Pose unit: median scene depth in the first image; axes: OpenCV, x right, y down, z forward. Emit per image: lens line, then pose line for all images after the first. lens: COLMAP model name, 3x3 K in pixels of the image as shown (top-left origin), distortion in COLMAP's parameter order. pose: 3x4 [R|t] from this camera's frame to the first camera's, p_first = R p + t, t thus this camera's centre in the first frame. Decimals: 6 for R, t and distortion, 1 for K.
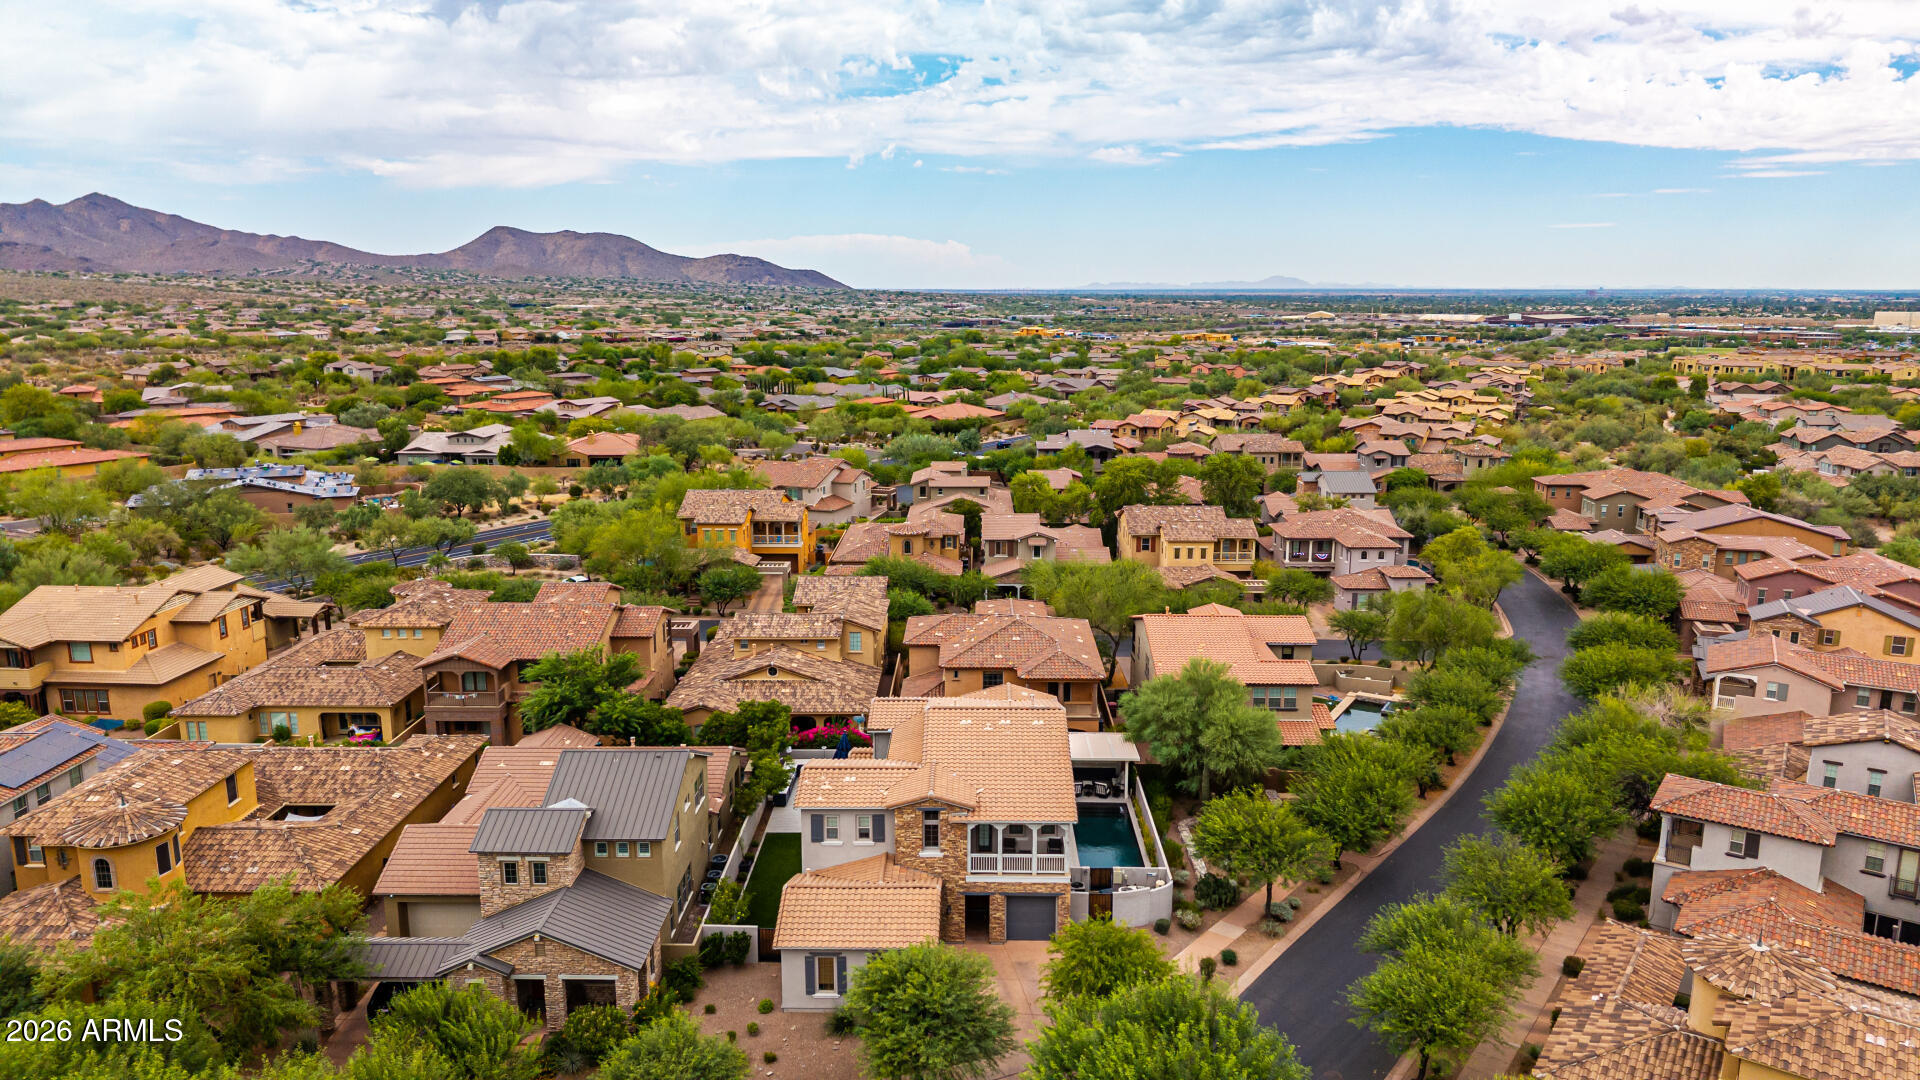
lens RADIAL K [[1275.2, 0, 956.1], [0, 1275.2, 537.1], [0, 0, 1]] dist [0.071249, -0.099296]
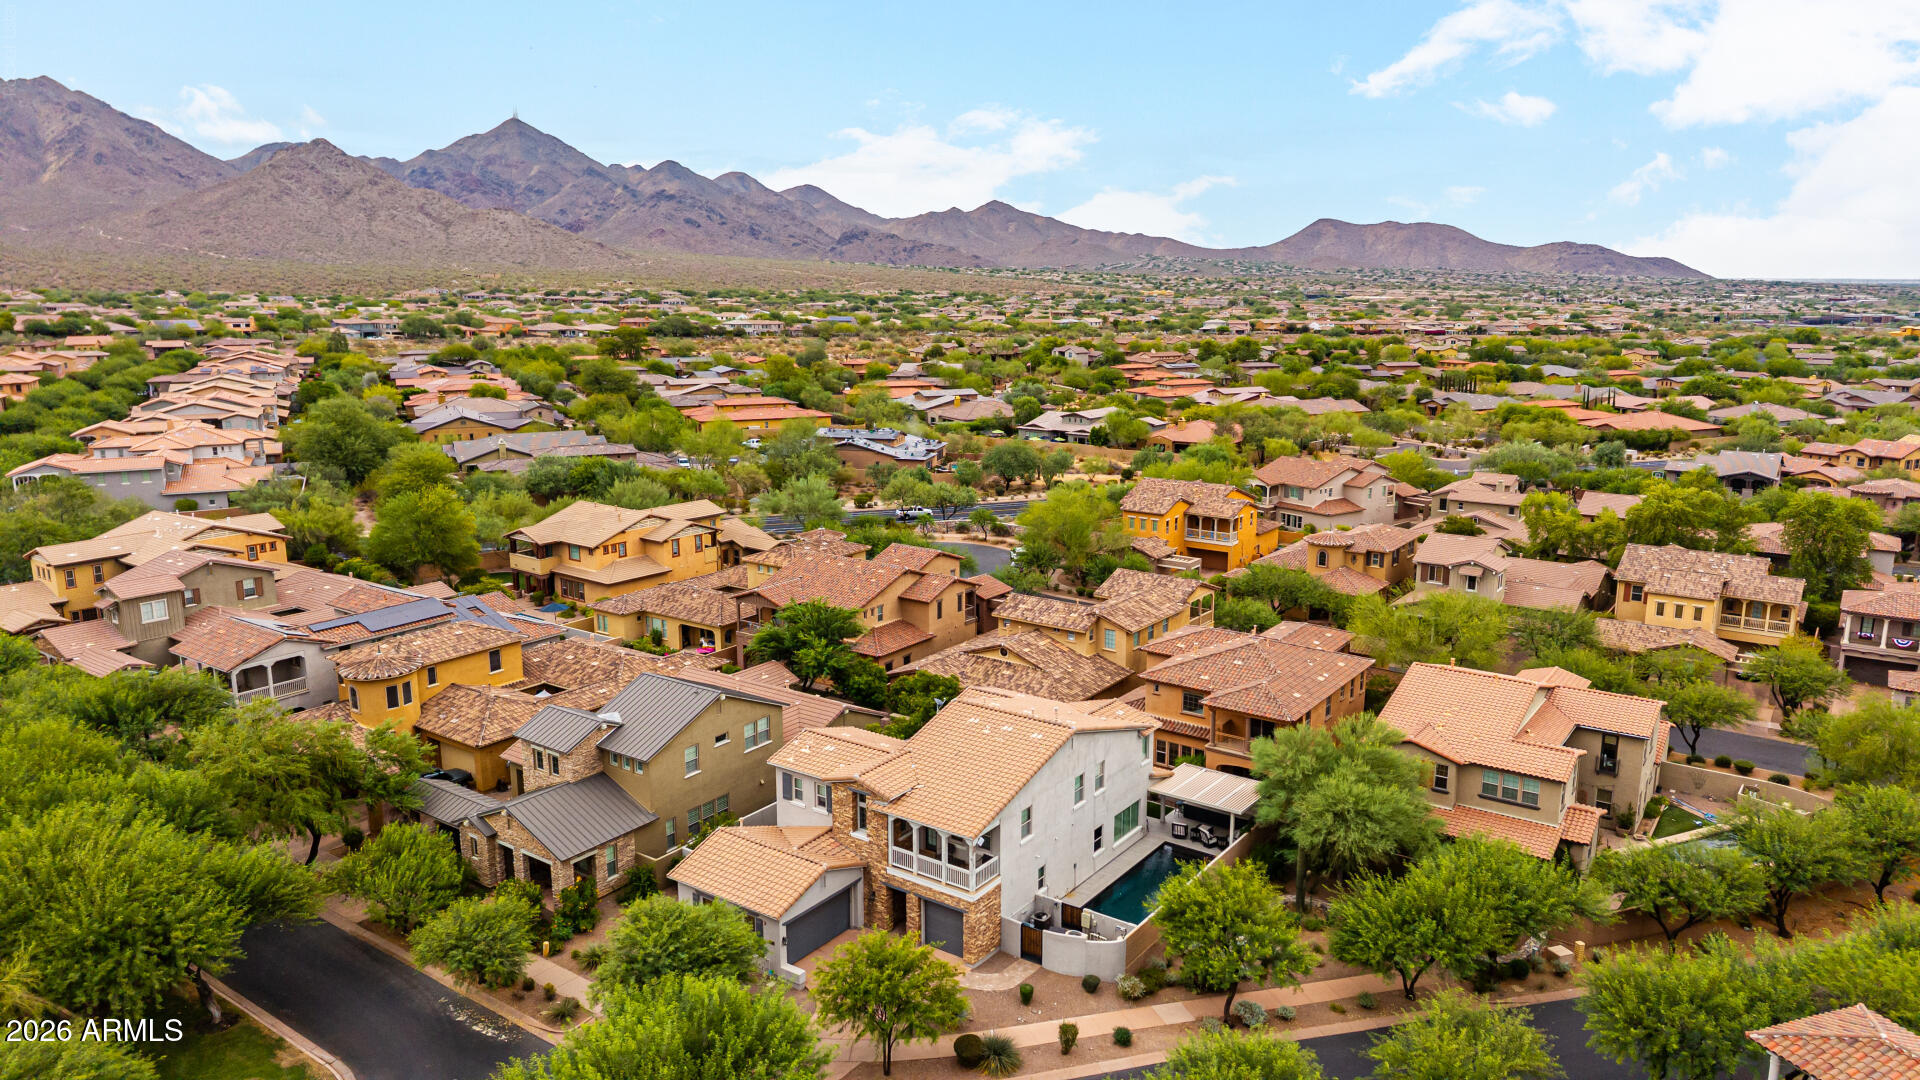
lens RADIAL K [[1275.2, 0, 956.1], [0, 1275.2, 537.1], [0, 0, 1]] dist [0.071249, -0.099296]
pose [[0.819924, 0.113933, -0.561021, 0.453290], [-0.110454, 0.993066, 0.040247, -0.026938], [0.561716, 0.028968, 0.826823, 0.160744]]
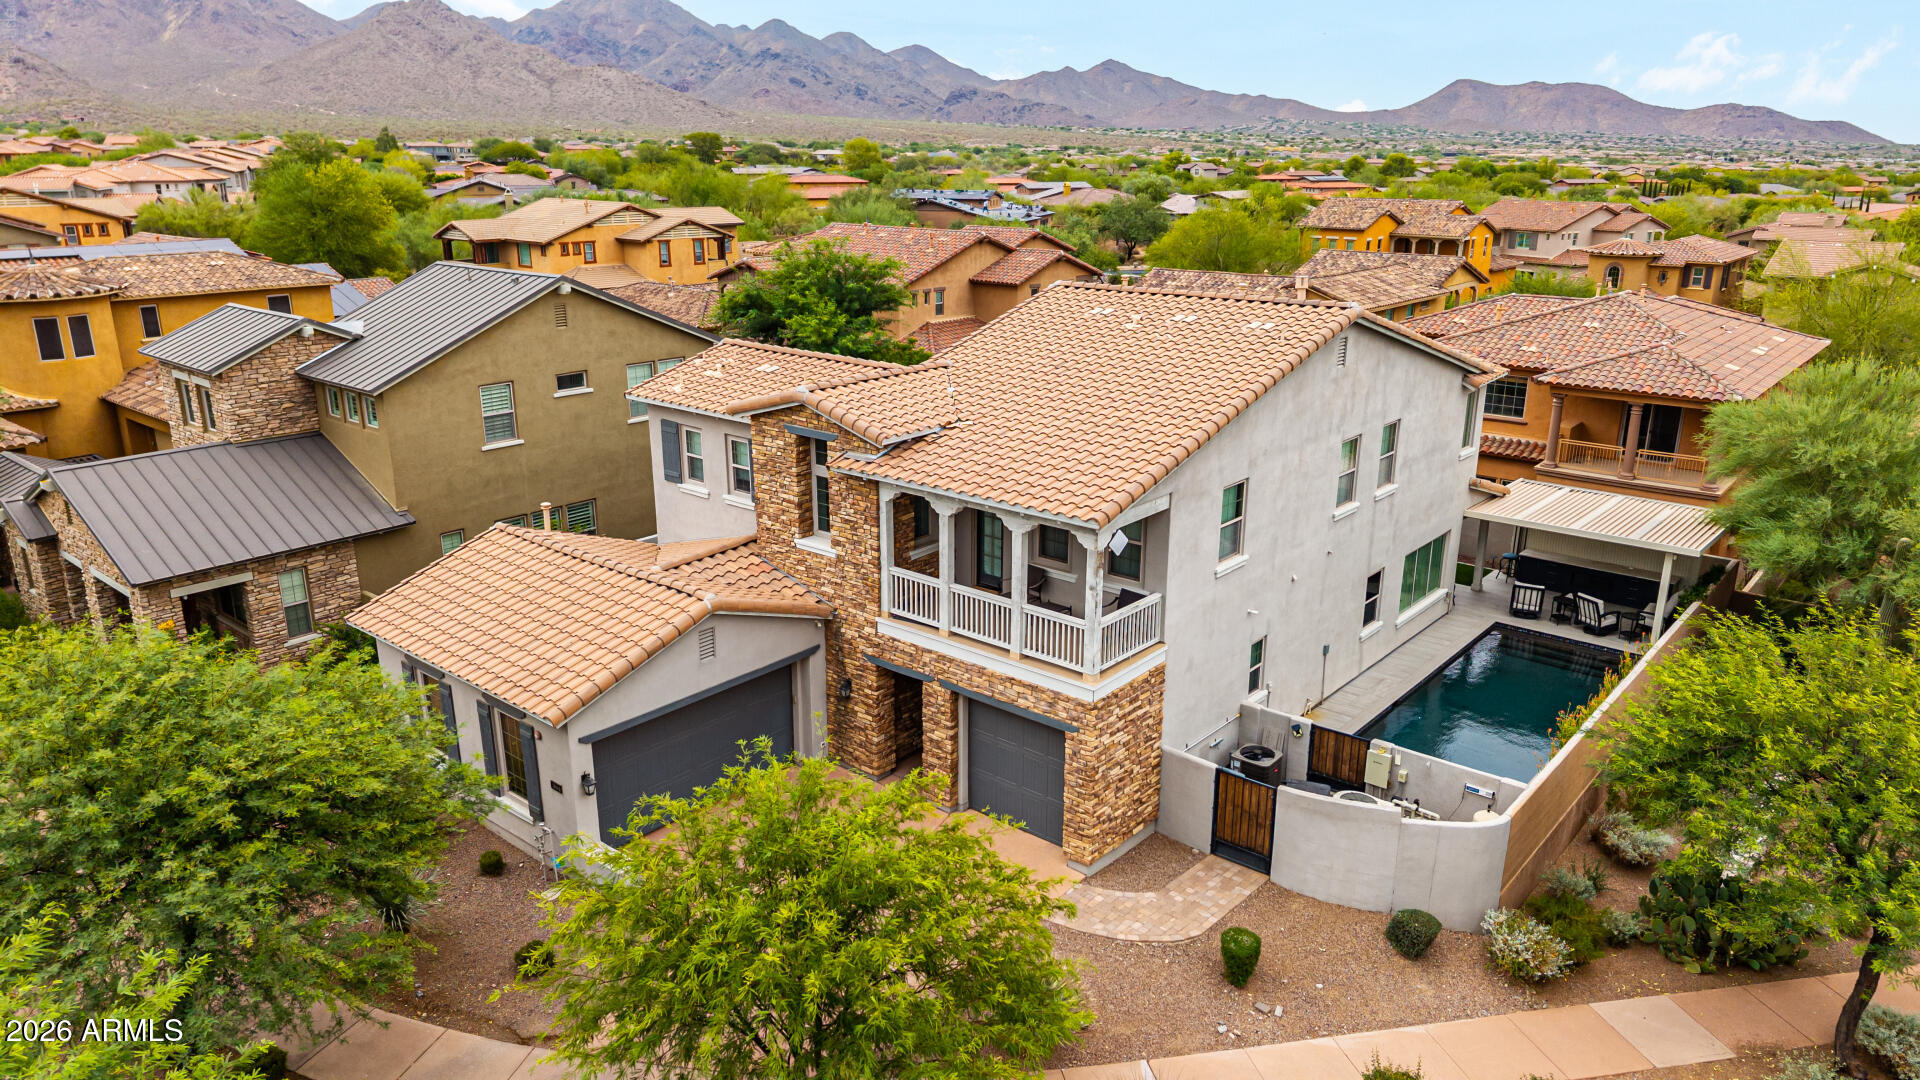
lens RADIAL K [[1275.2, 0, 956.1], [0, 1275.2, 537.1], [0, 0, 1]] dist [0.071249, -0.099296]
pose [[0.769828, 0.187242, -0.610168, 0.206980], [-0.125241, 0.981730, 0.143252, 0.141161], [0.625843, -0.033861, 0.779213, 0.555338]]
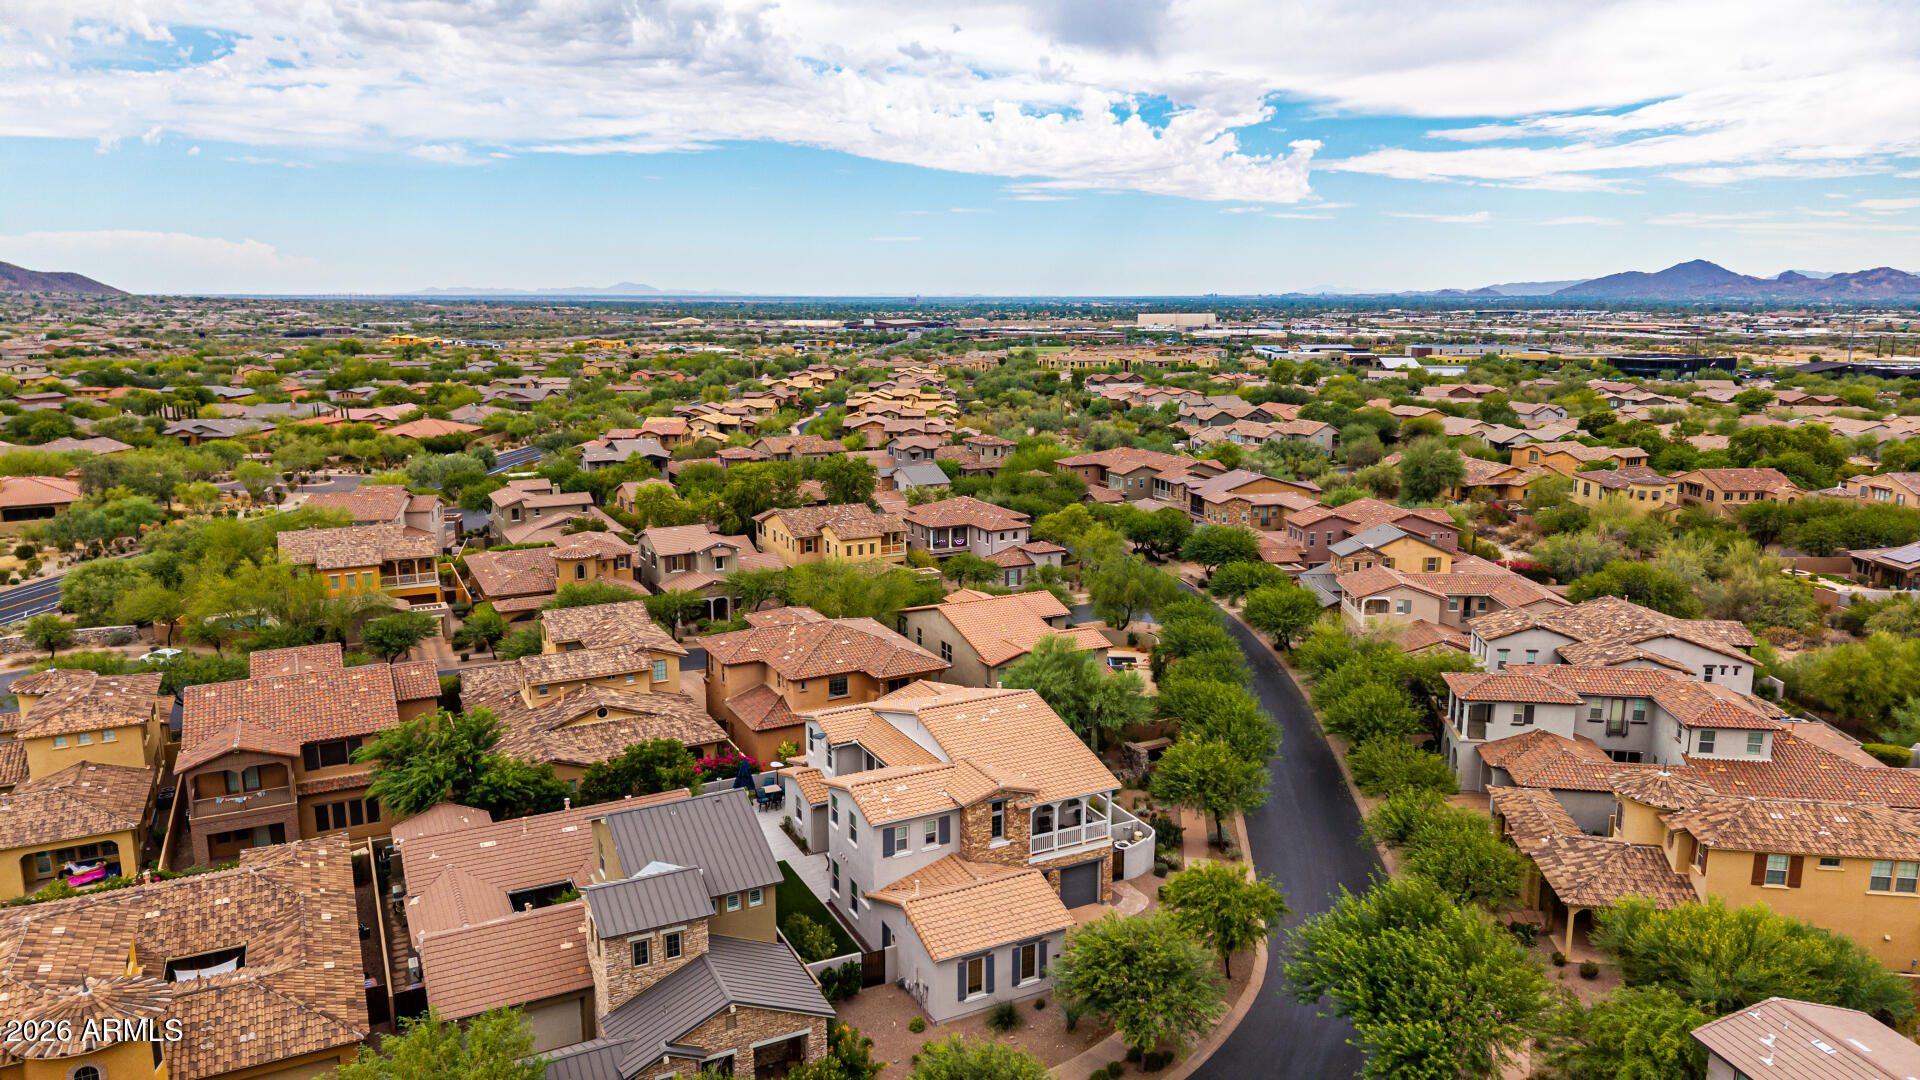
lens RADIAL K [[1277.1, 0, 960.0], [0, 1277.1, 540.0], [0, 0, 1]] dist [0.065106, -0.083240]
pose [[0.882499, -0.090915, 0.461444, -0.390235], [0.092281, 0.995539, 0.019659, -0.014042], [-0.461173, 0.025234, 0.886952, 0.077137]]
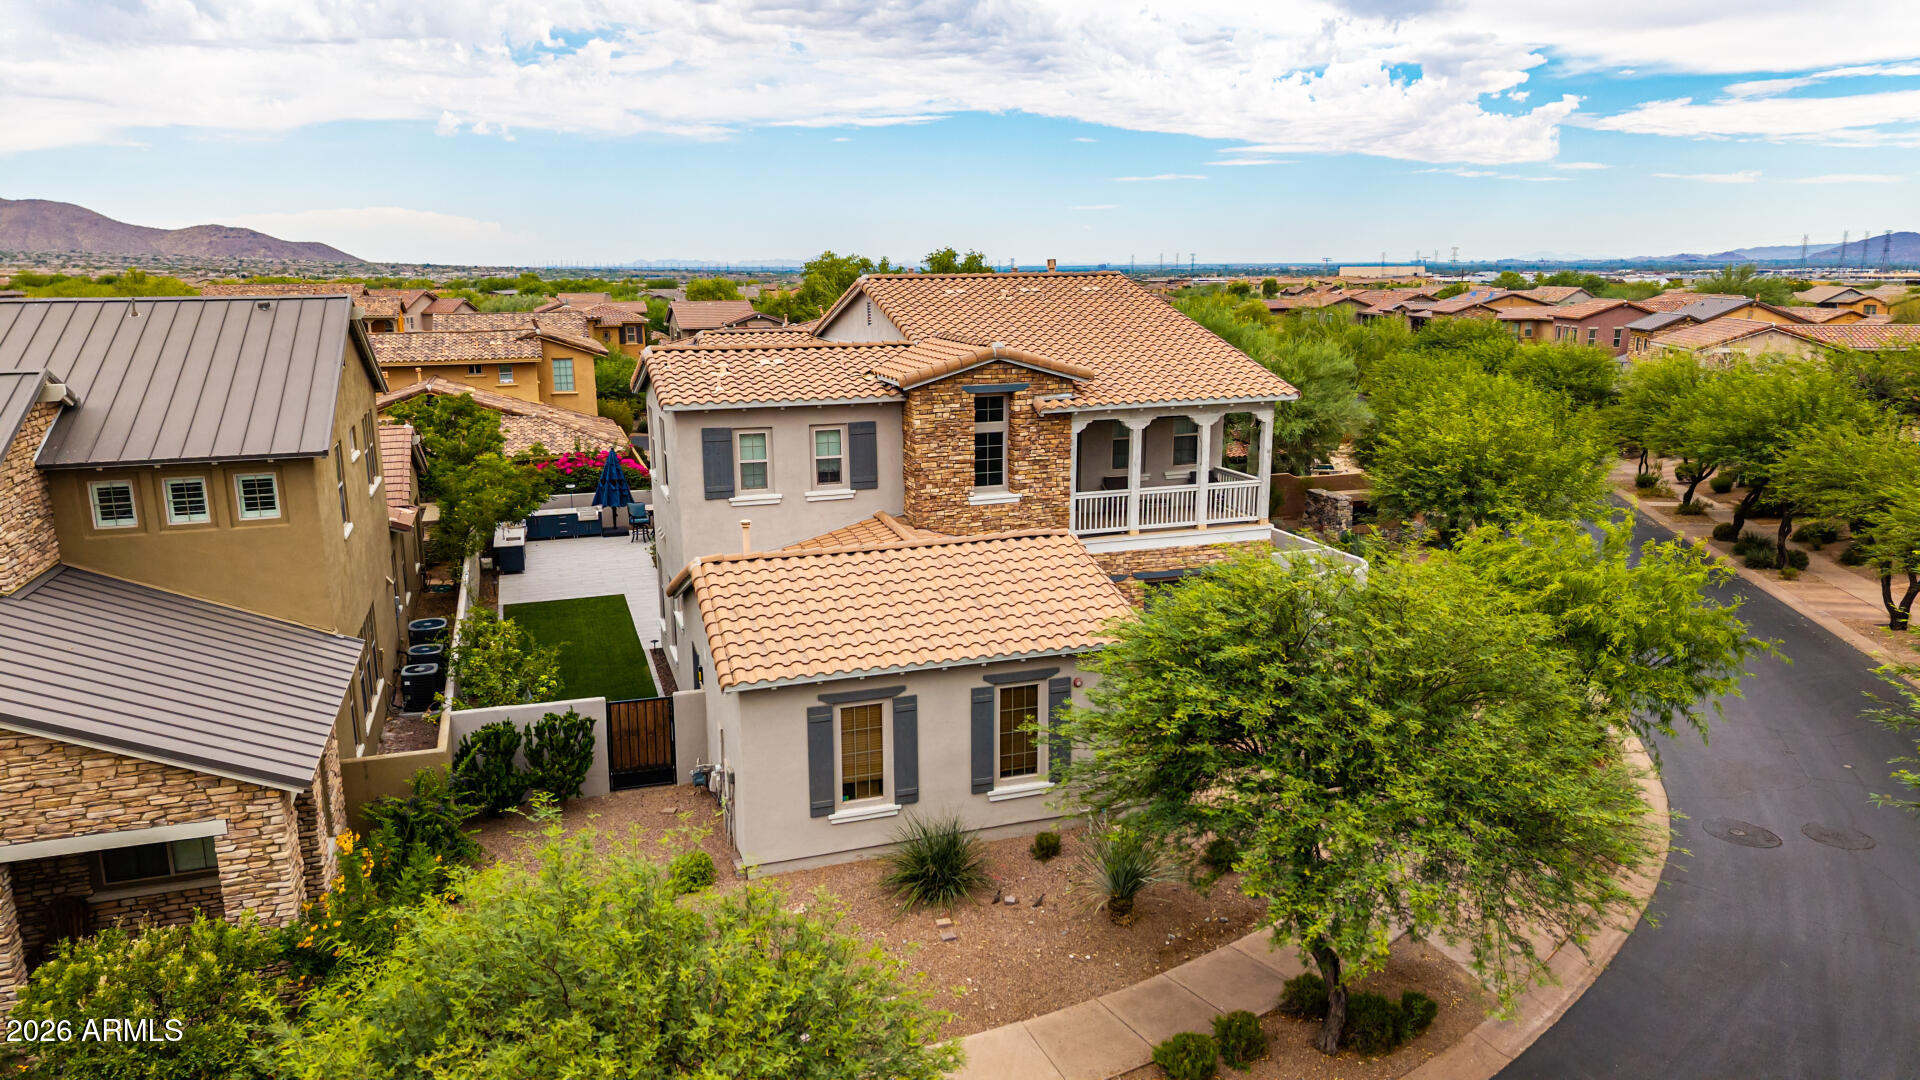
lens RADIAL K [[1275.2, 0, 956.1], [0, 1275.2, 537.1], [0, 0, 1]] dist [0.071249, -0.099296]
pose [[0.942742, -0.077510, 0.324391, -0.135878], [0.072848, 0.996991, 0.026509, 0.194546], [-0.325470, -0.001360, 0.945552, 0.464850]]
